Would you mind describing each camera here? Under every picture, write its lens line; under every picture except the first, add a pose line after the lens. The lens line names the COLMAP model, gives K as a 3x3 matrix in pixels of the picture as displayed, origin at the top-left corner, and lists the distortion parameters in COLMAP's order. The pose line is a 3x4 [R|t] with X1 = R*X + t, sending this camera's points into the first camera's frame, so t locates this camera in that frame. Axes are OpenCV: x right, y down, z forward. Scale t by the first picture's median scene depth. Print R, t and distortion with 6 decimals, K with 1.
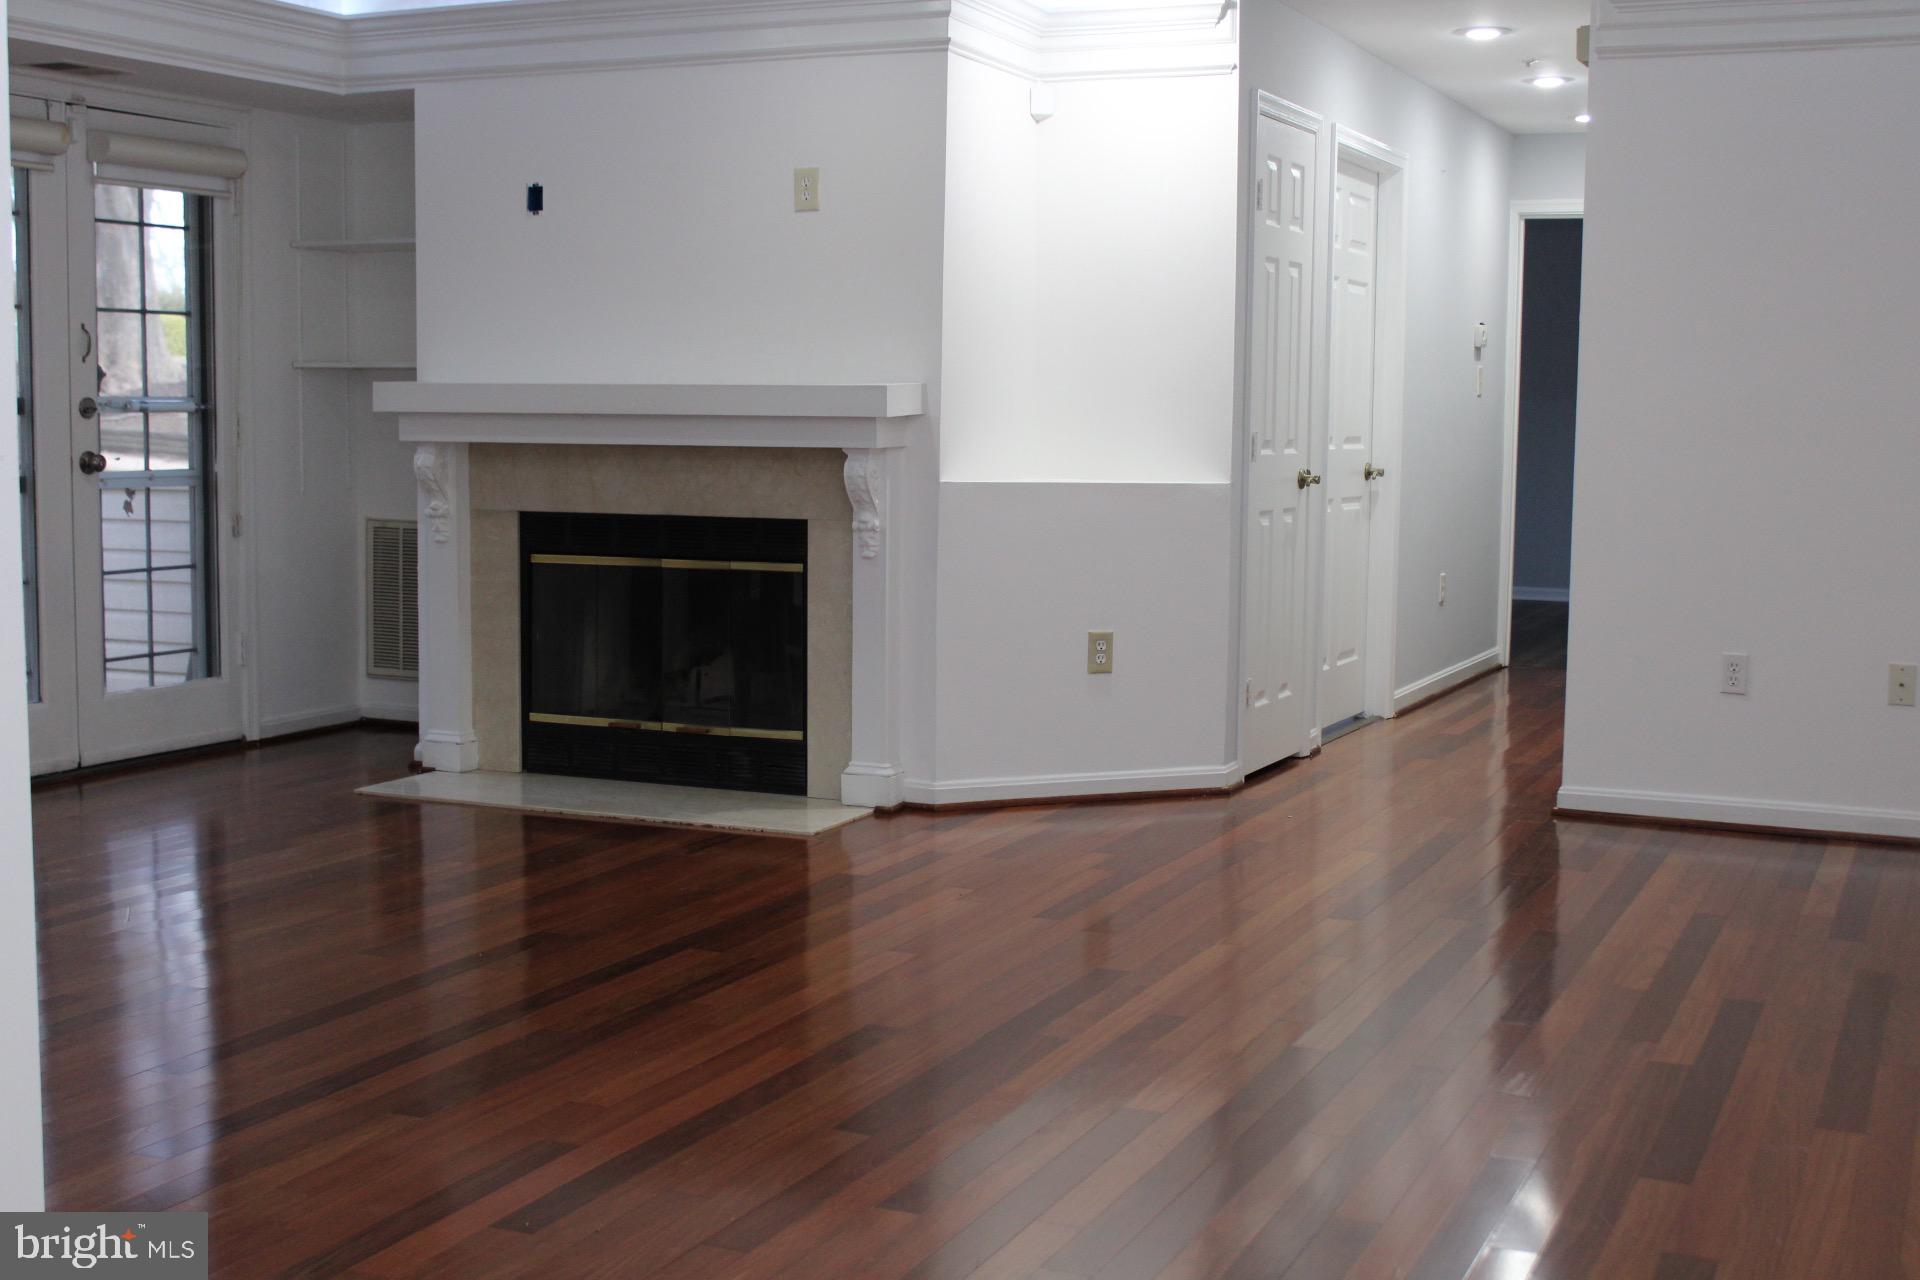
lens RADIAL K [[2459.4, 0, 961.6], [0, 2459.4, 638.1], [0, 0, 1]] dist [-0.090288, 0.000000]
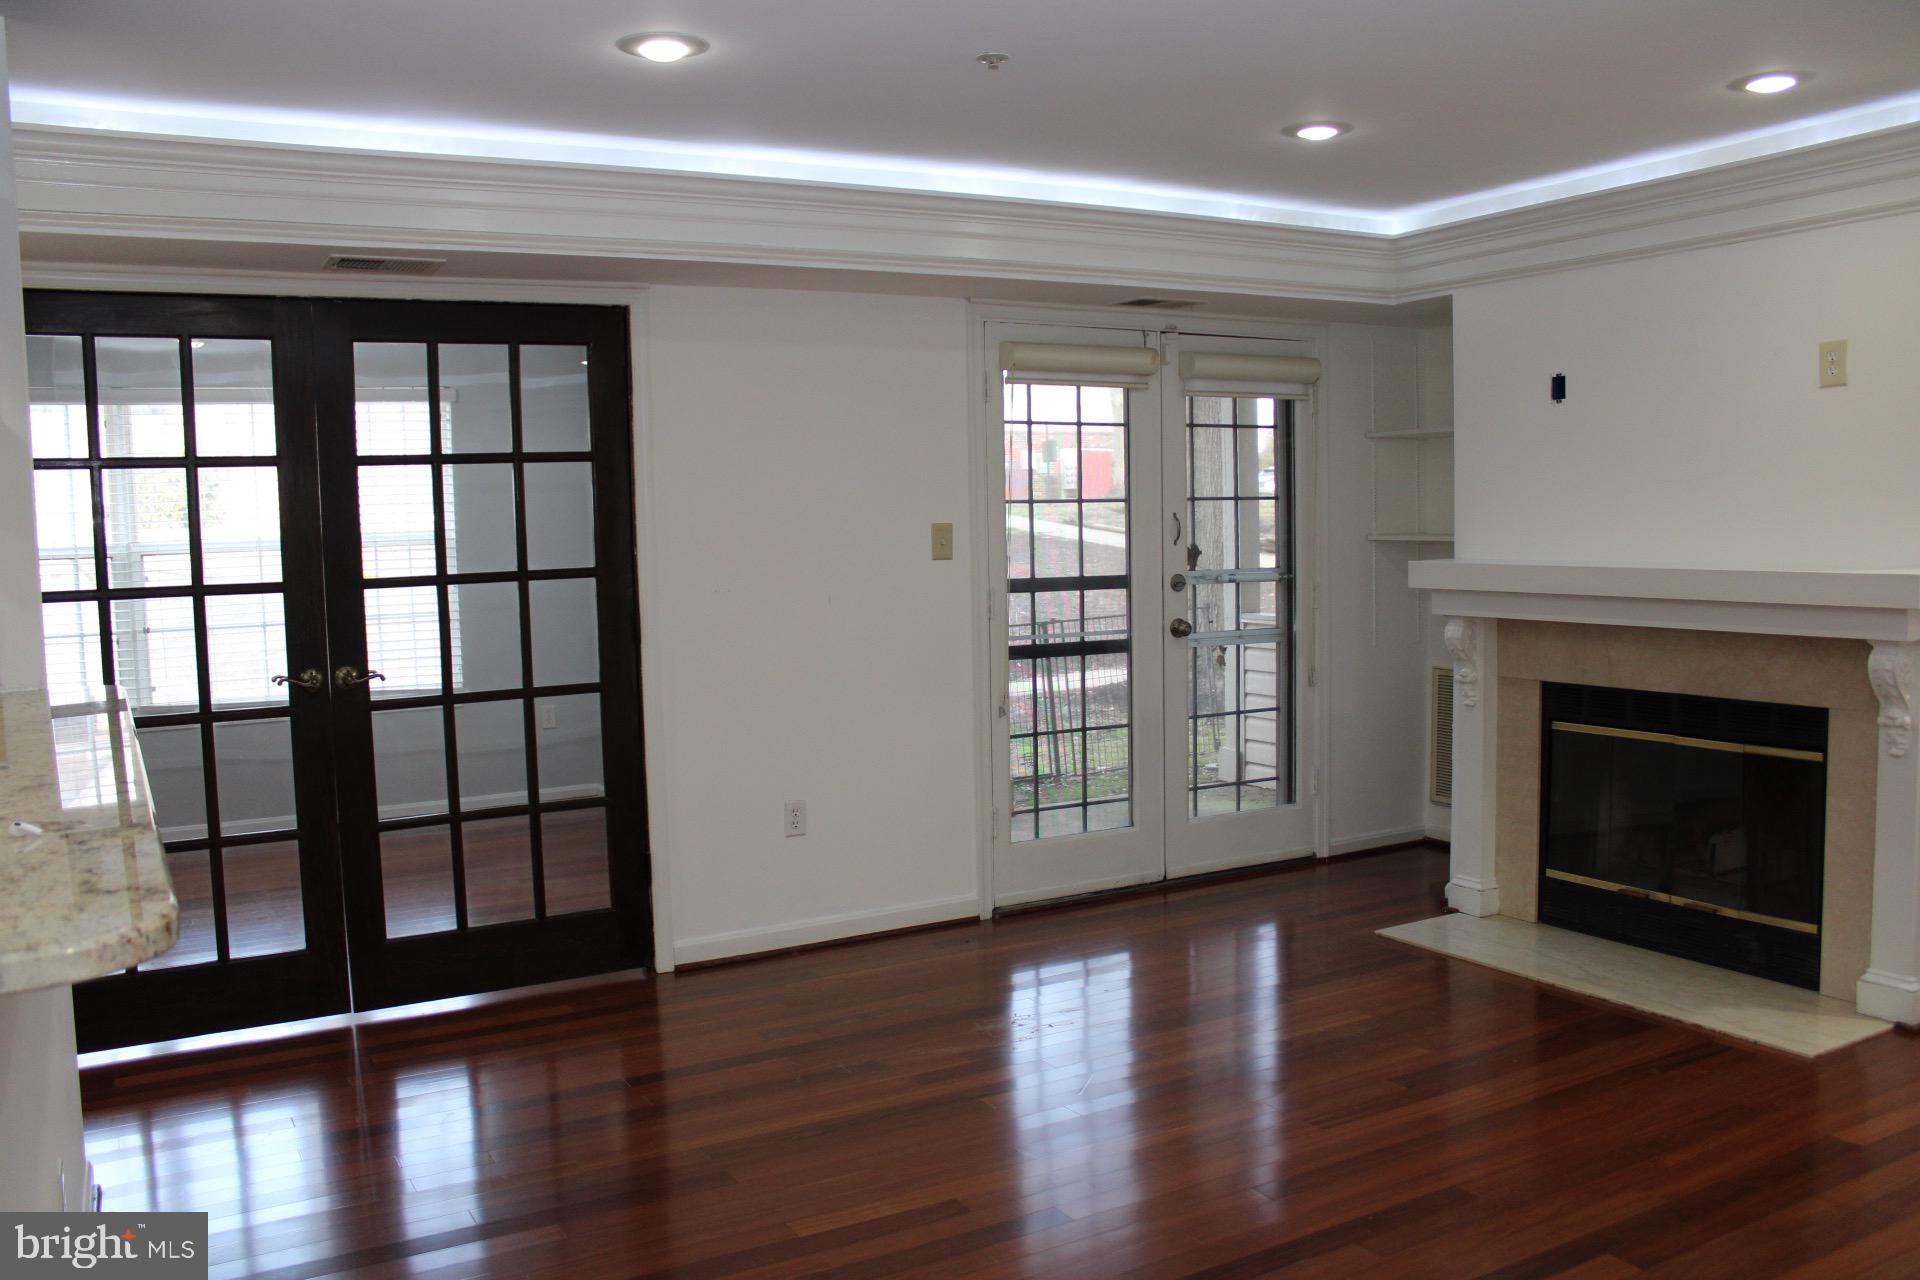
lens RADIAL K [[1575.0, 0, 957.9], [0, 1575.0, 649.0], [0, 0, 1]] dist [-0.125717, 0.087790]
pose [[0.805422, 0.023314, -0.592243, 0.014622], [-0.025562, 0.999663, 0.004589, -0.062292], [0.592151, 0.011443, 0.805746, 0.304292]]
